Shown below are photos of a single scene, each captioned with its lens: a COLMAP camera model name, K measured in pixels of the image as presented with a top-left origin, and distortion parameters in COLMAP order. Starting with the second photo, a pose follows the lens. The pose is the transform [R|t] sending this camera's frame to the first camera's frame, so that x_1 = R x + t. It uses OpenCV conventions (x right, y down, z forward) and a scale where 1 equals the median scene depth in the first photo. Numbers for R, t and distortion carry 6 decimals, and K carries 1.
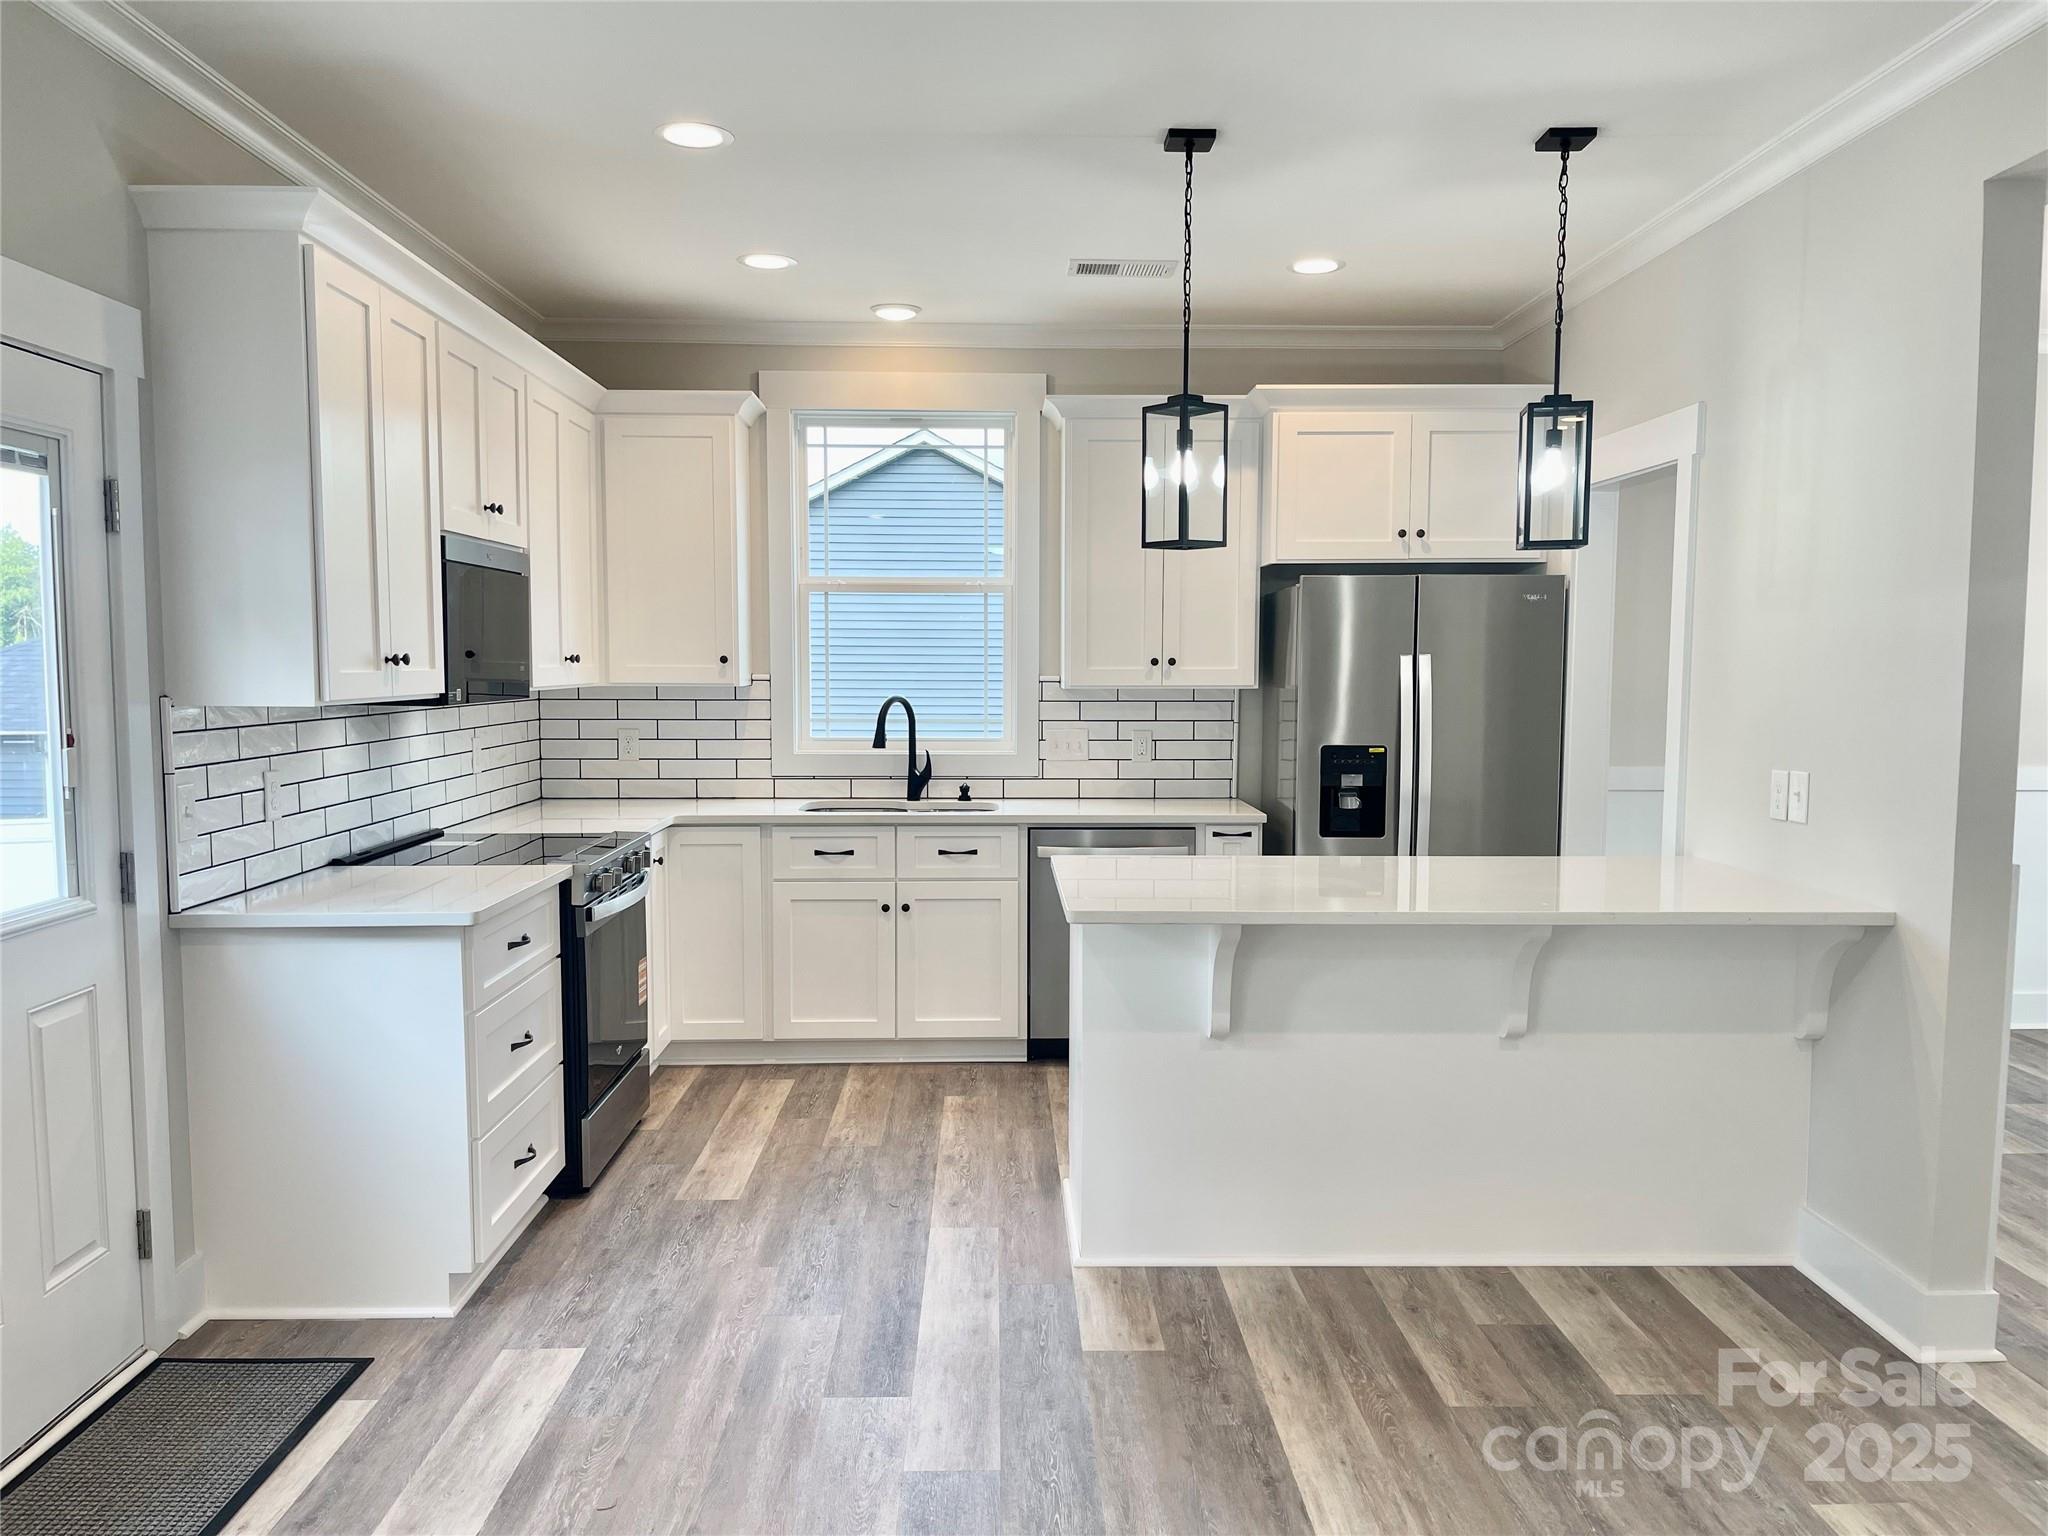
lens RADIAL K [[1545.9, 0, 1019.1], [0, 1545.9, 777.6], [0, 0, 1]] dist [0.064480, -0.073620]
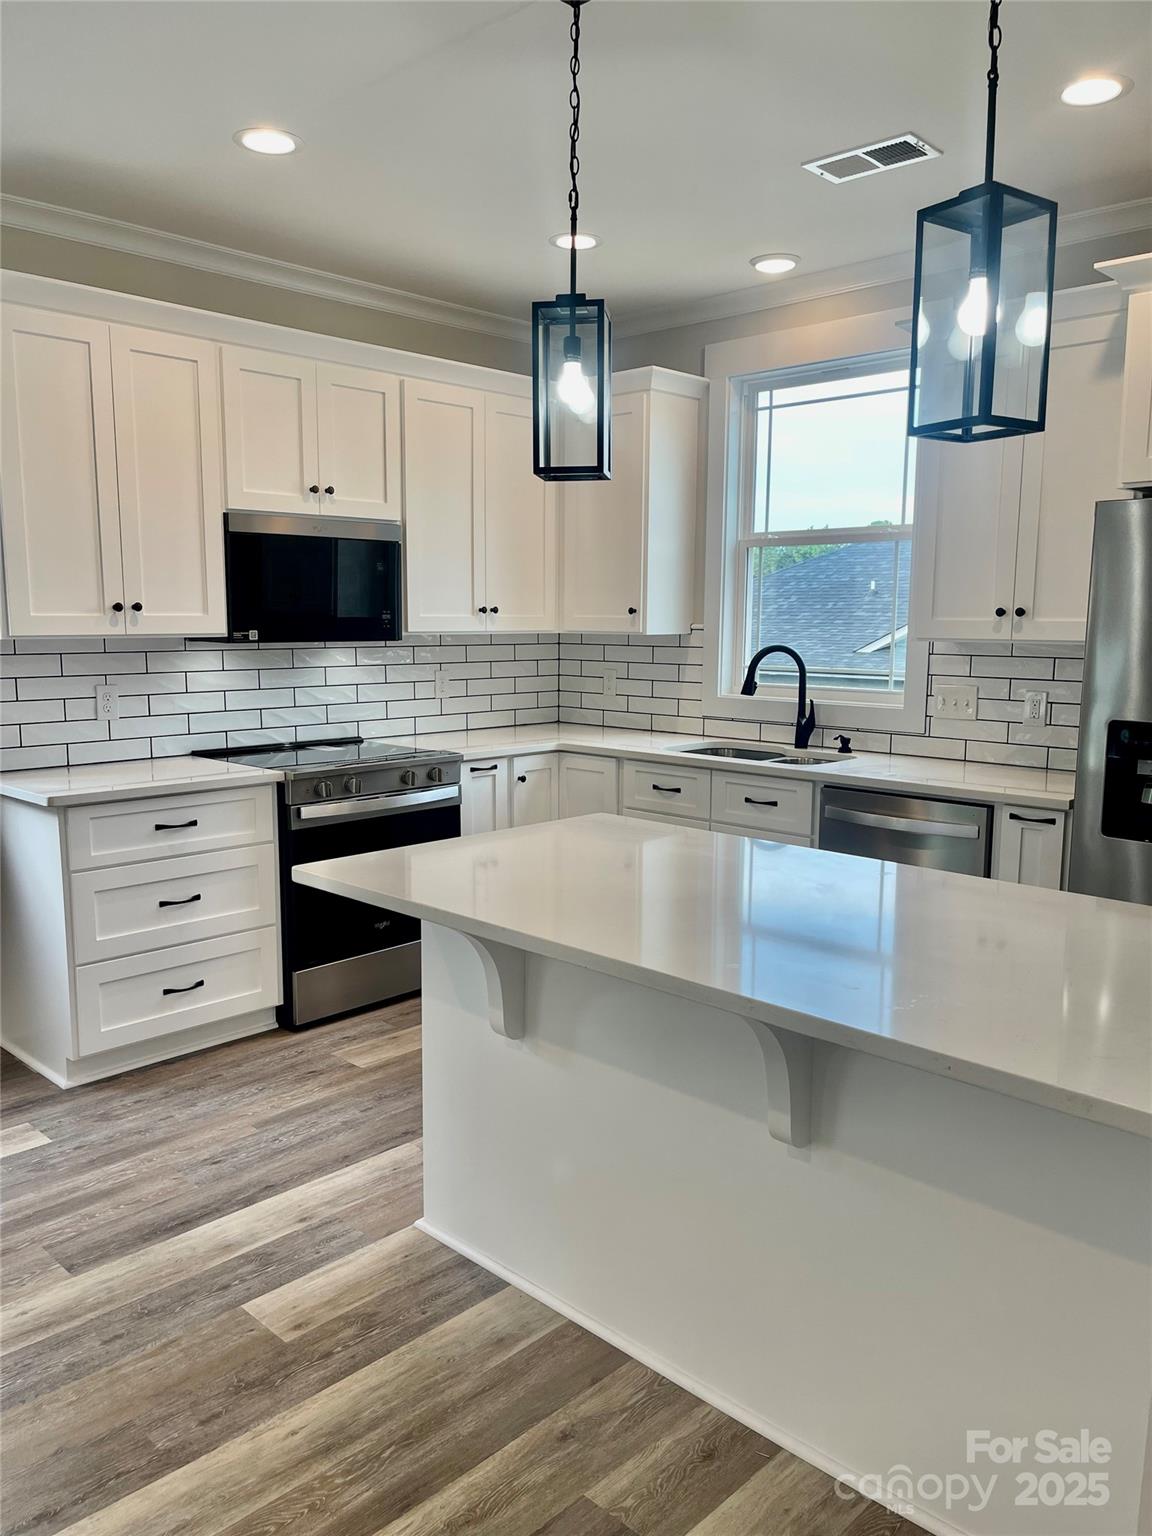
lens RADIAL K [[1159.4, 0, 572.1], [0, 1159.4, 767.2], [0, 0, 1]] dist [0.064480, -0.073620]
pose [[0.700829, 0.095285, -0.706936, 0.455527], [-0.057875, 0.995366, 0.076787, -0.028159], [0.710977, -0.012900, 0.703097, 0.420127]]
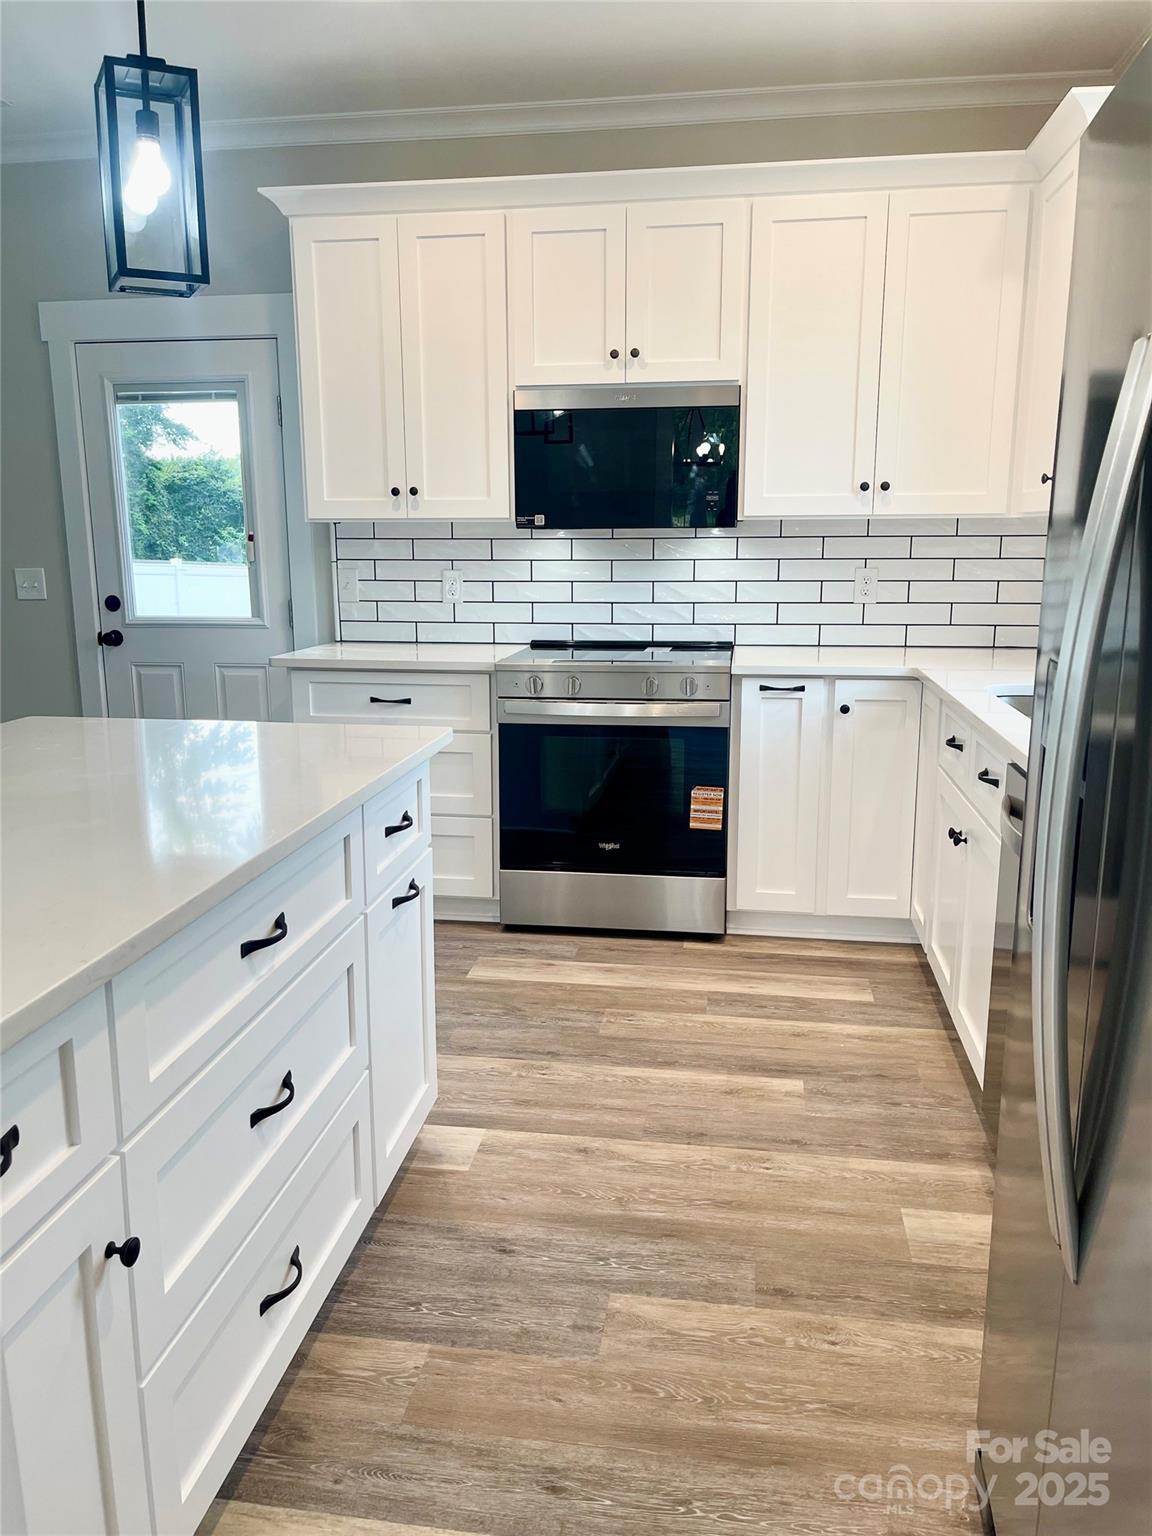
lens RADIAL K [[1159.4, 0, 580.4], [0, 1159.4, 771.5], [0, 0, 1]] dist [0.064480, -0.073620]
pose [[-0.171891, 0.194604, -0.965703, 0.496835], [-0.072899, 0.975093, 0.209472, -0.045945], [0.982415, 0.106405, -0.153423, 1.015307]]
